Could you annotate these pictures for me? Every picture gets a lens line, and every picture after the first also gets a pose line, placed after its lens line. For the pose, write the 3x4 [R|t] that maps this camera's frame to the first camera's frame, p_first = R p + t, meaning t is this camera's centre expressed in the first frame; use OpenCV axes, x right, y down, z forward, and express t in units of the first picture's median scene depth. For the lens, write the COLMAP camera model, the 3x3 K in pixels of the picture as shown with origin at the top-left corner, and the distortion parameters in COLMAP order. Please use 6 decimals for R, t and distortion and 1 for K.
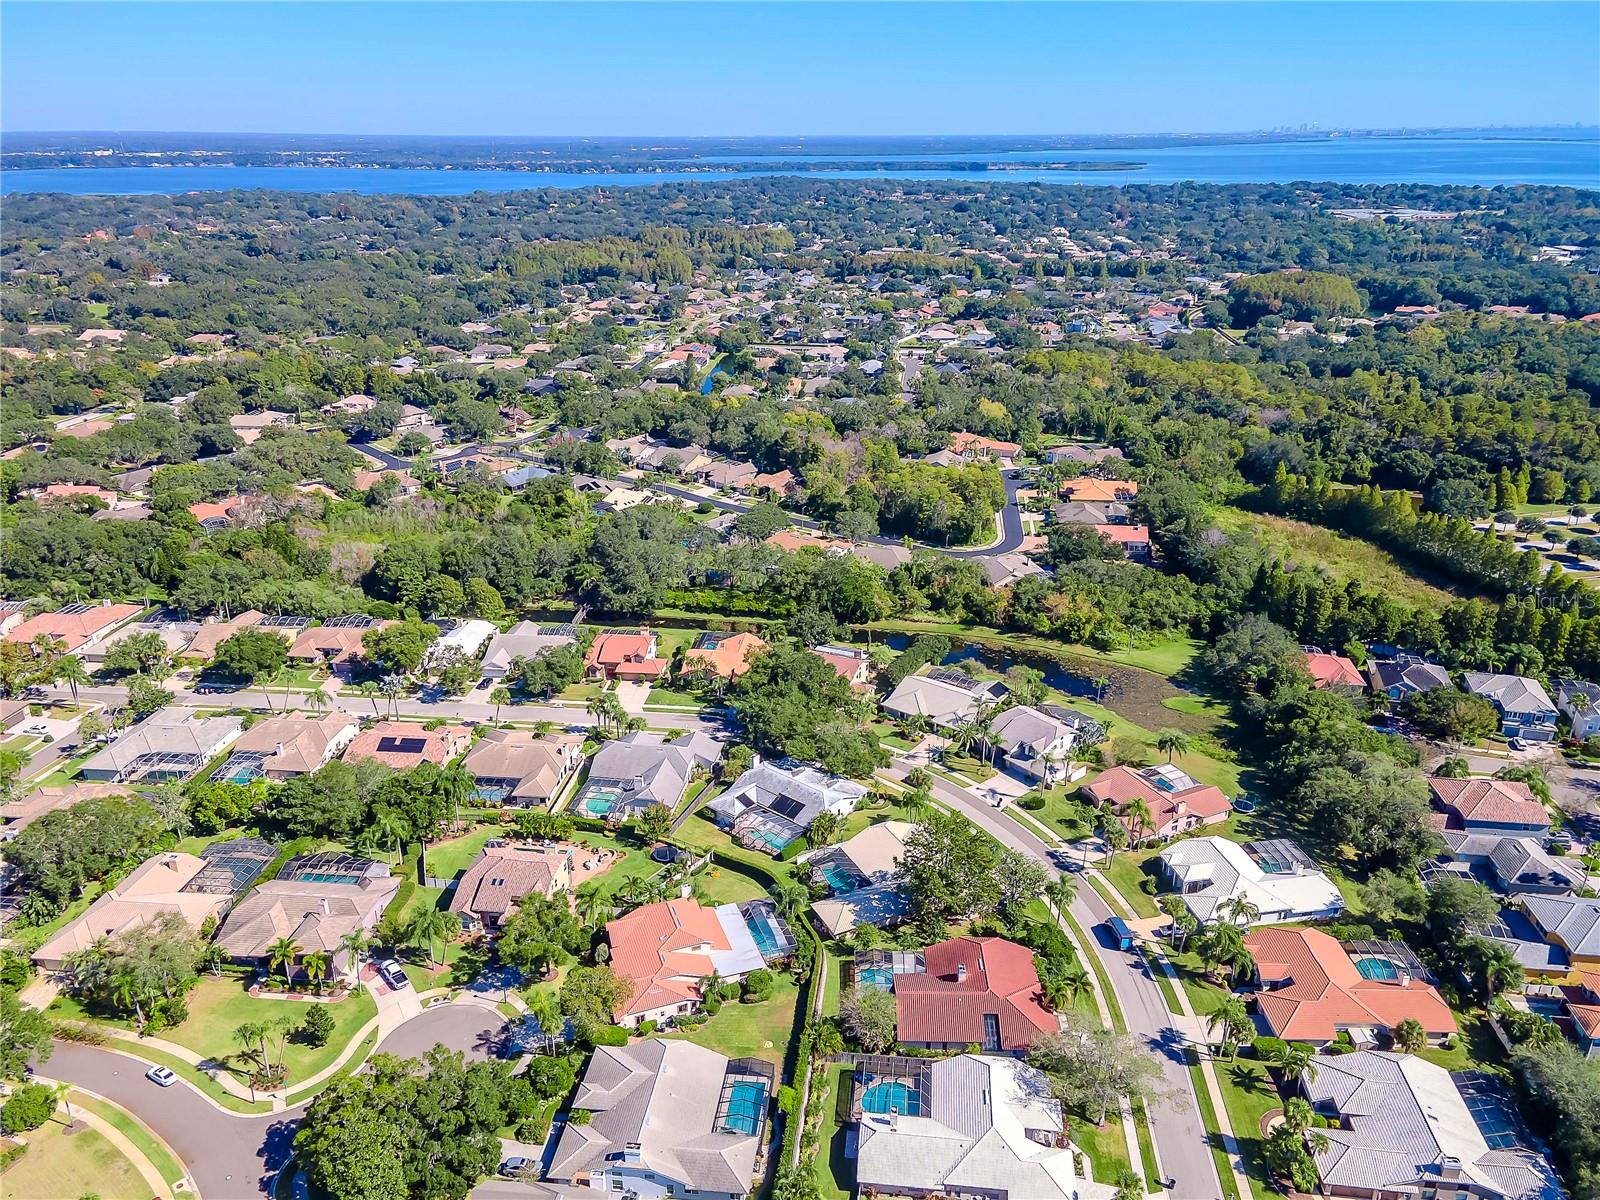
lens RADIAL K [[1146.9, 0, 800.0], [0, 1146.9, 600.0], [0, 0, 1]] dist [0.042985, 0.004282]
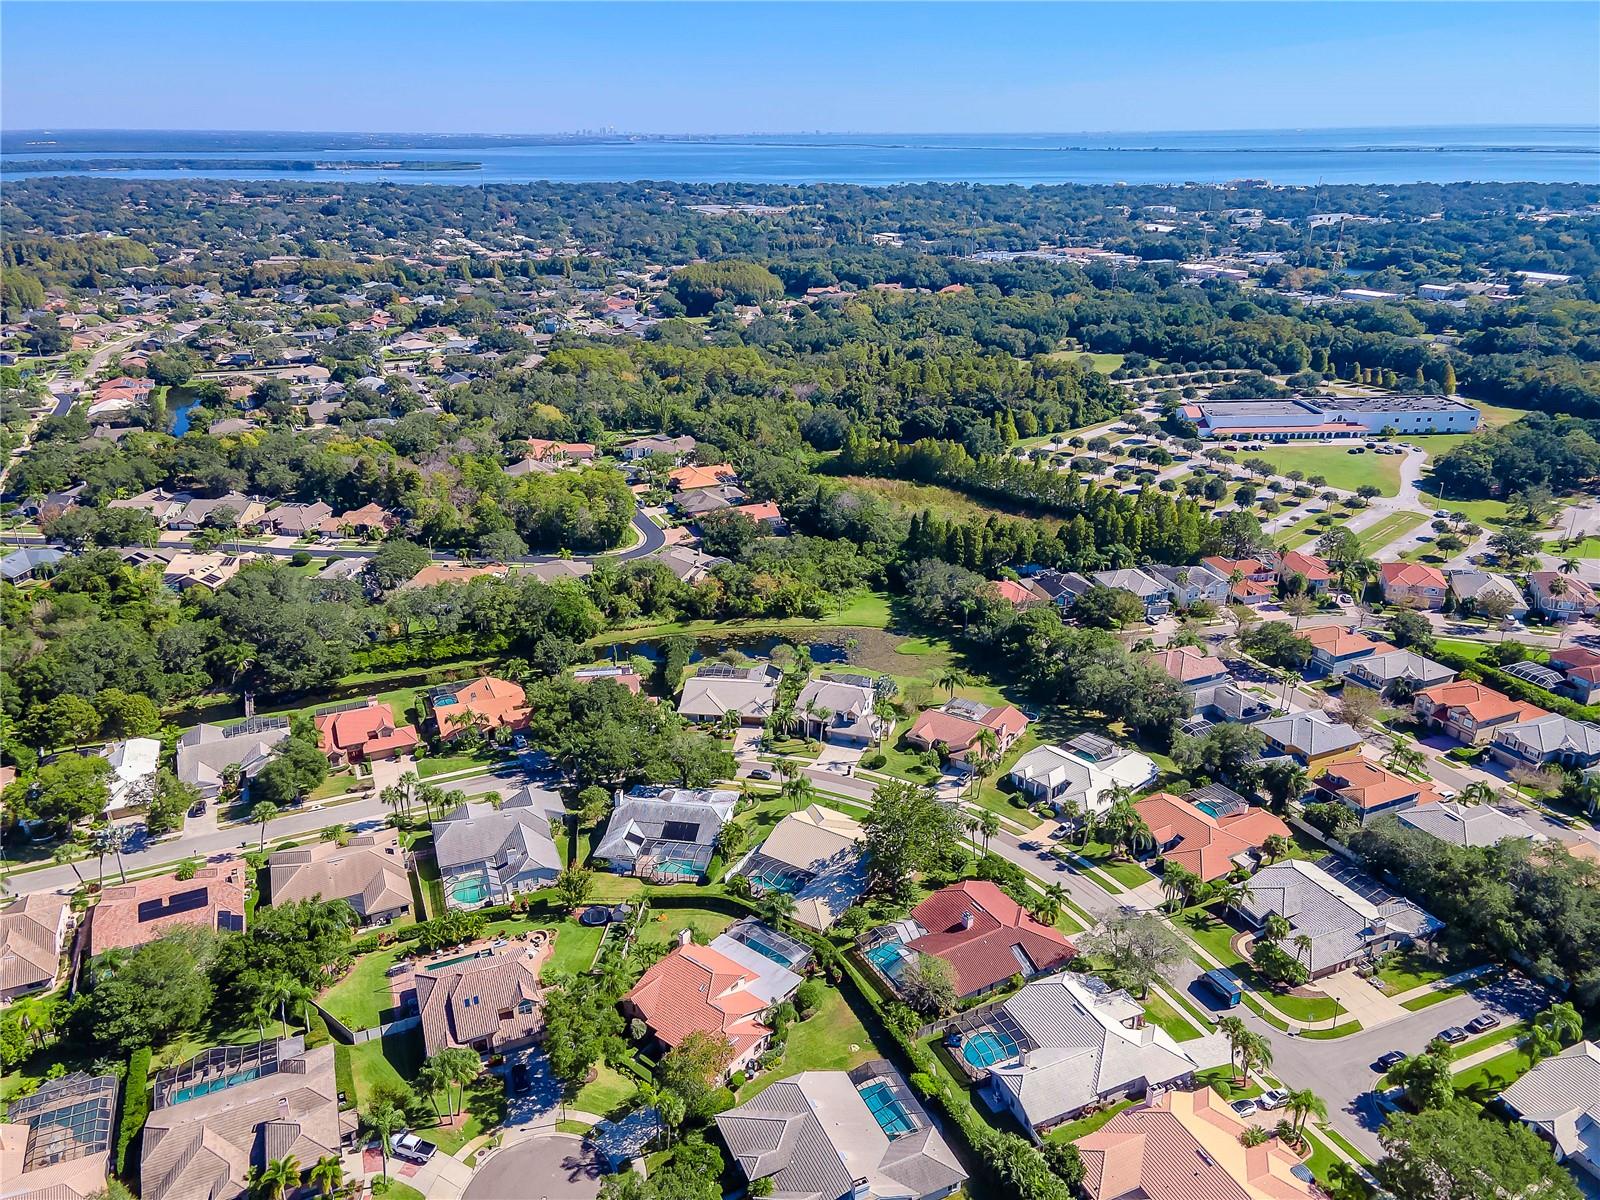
lens RADIAL K [[1146.9, 0, 800.0], [0, 1146.9, 600.0], [0, 0, 1]] dist [0.042985, 0.004282]
pose [[0.860275, -0.193546, 0.471664, -0.241886], [0.193467, 0.979871, 0.049220, -0.027077], [-0.471697, 0.048909, 0.880403, 0.065855]]
